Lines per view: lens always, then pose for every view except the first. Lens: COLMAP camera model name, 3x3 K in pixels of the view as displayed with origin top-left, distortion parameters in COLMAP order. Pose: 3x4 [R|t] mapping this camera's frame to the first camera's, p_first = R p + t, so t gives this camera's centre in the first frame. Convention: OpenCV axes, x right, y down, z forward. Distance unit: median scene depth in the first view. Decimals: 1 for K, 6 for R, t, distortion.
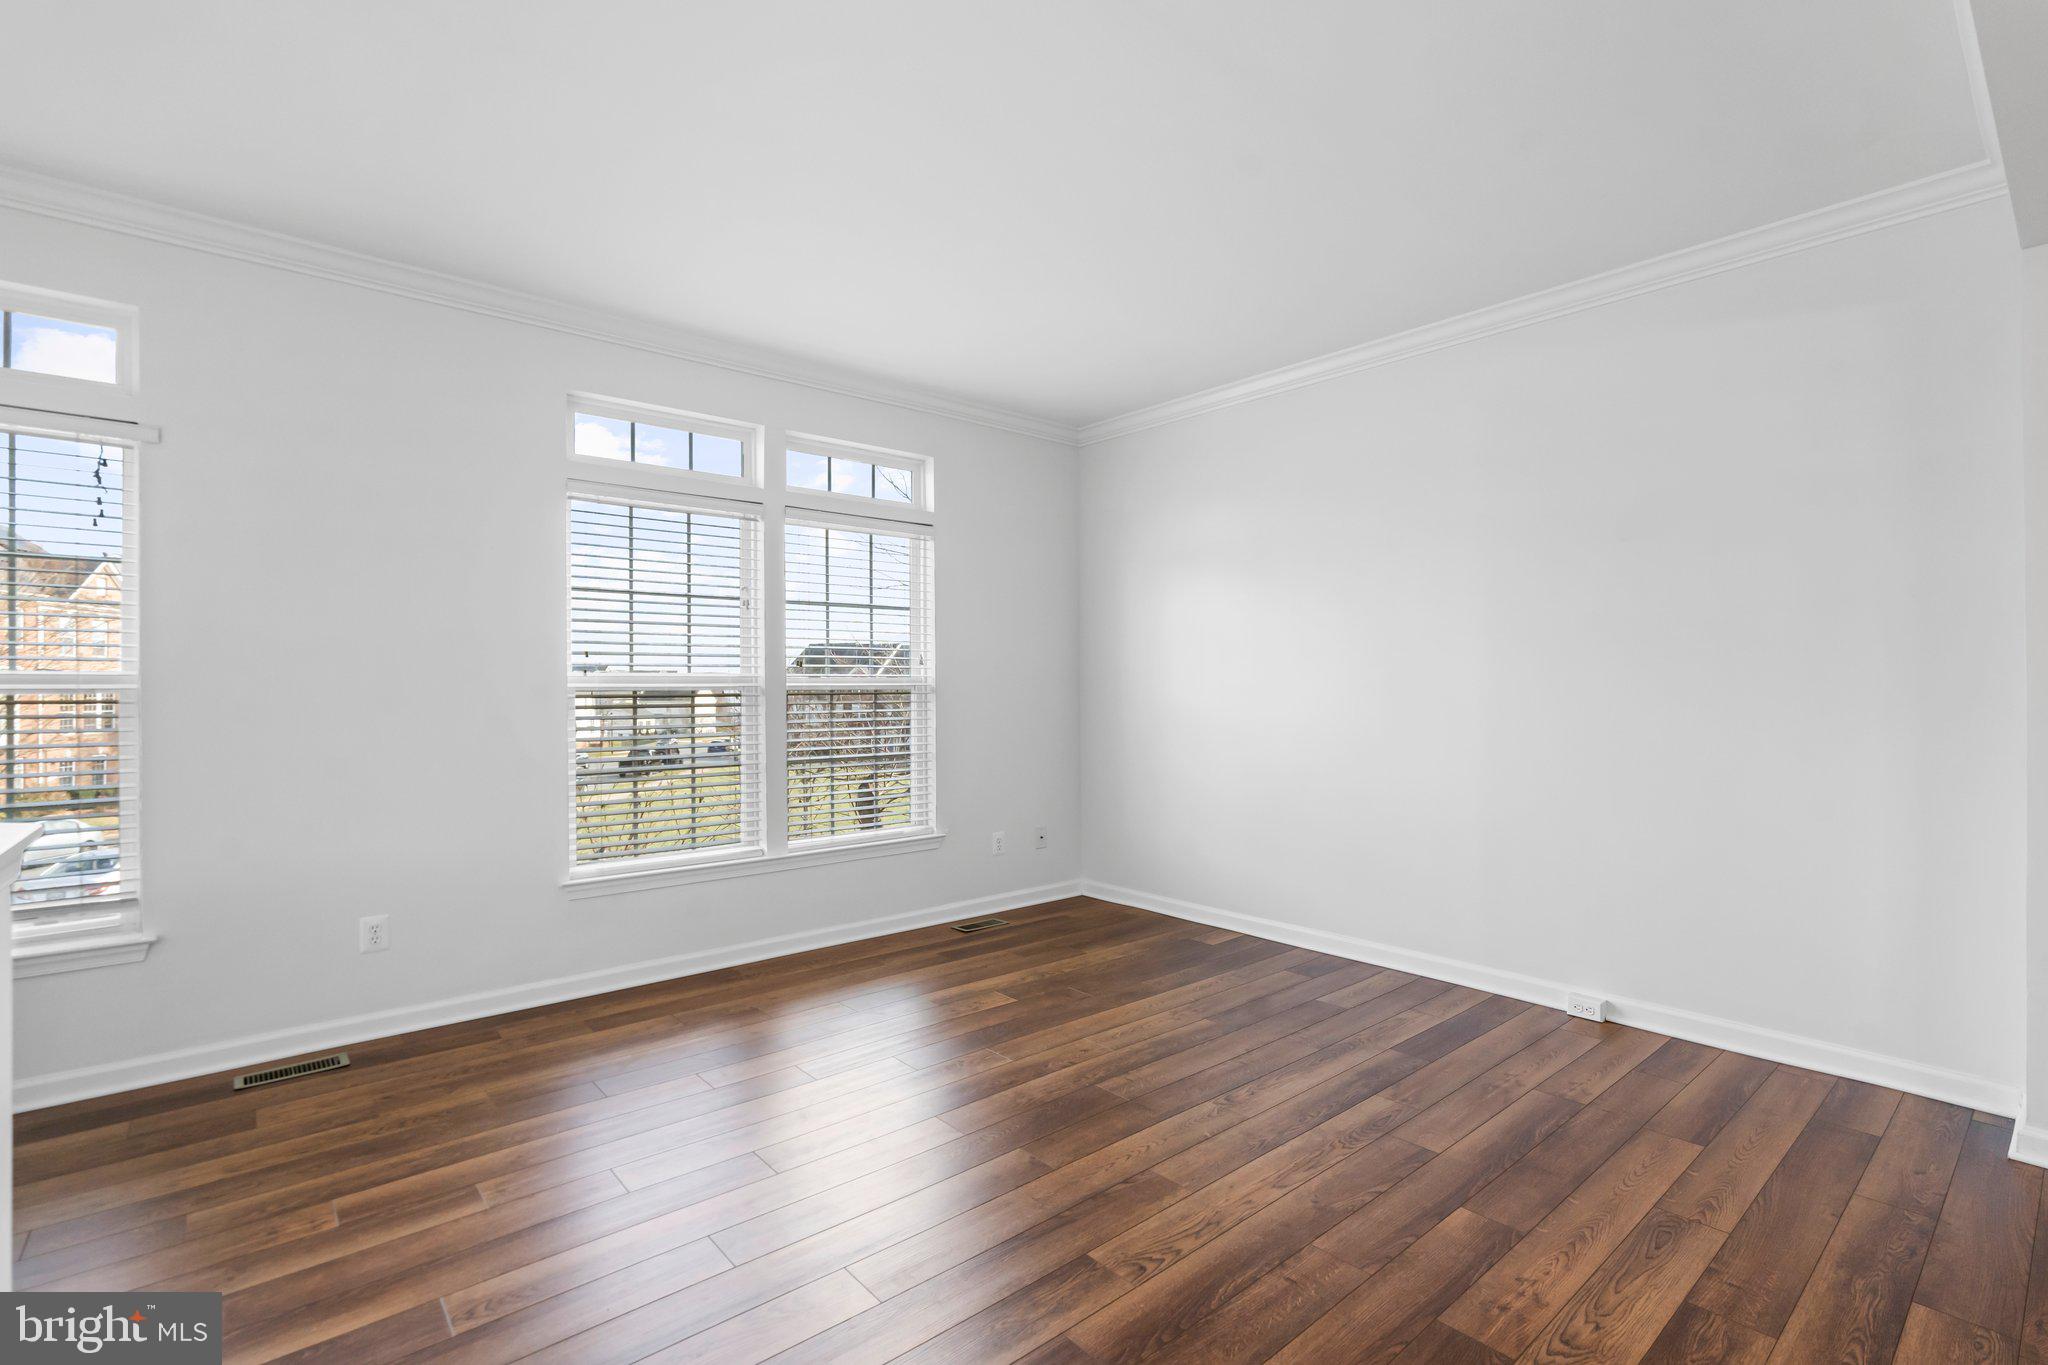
lens RADIAL K [[946.0, 0, 1029.8], [0, 946.0, 691.5], [0, 0, 1]] dist [-0.001638, 0.000071]
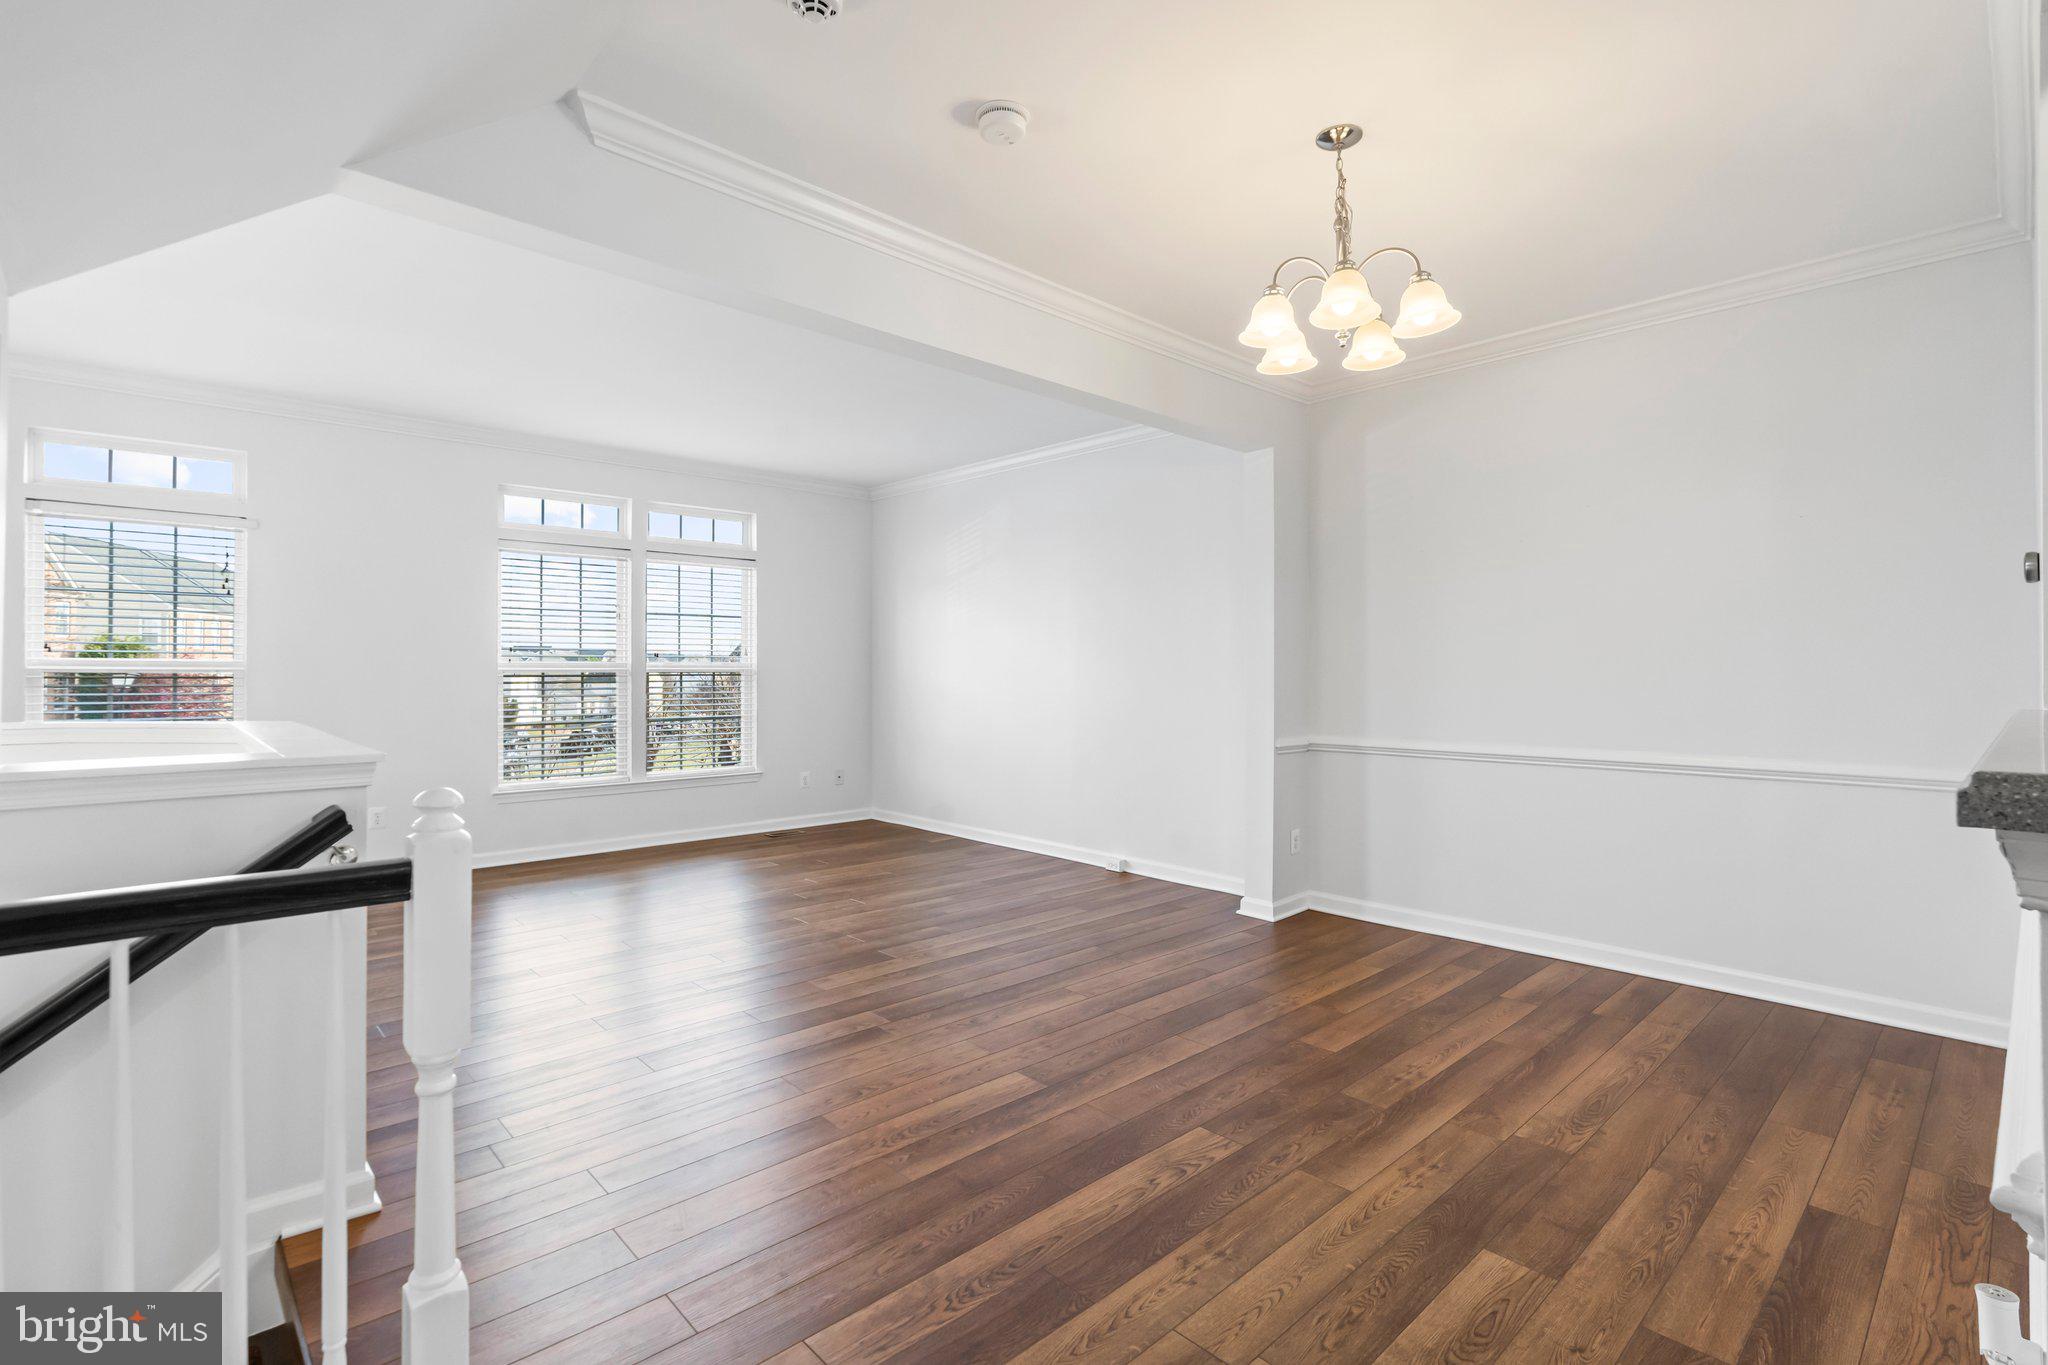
lens RADIAL K [[952.2, 0, 1024.0], [0, 952.2, 682.5], [0, 0, 1]] dist [0.000015, 0.000072]
pose [[0.999356, 0.007506, 0.035091, 0.283099], [-0.007728, 0.999951, 0.006197, 0.000875], [-0.035043, -0.006464, 0.999365, -0.527996]]
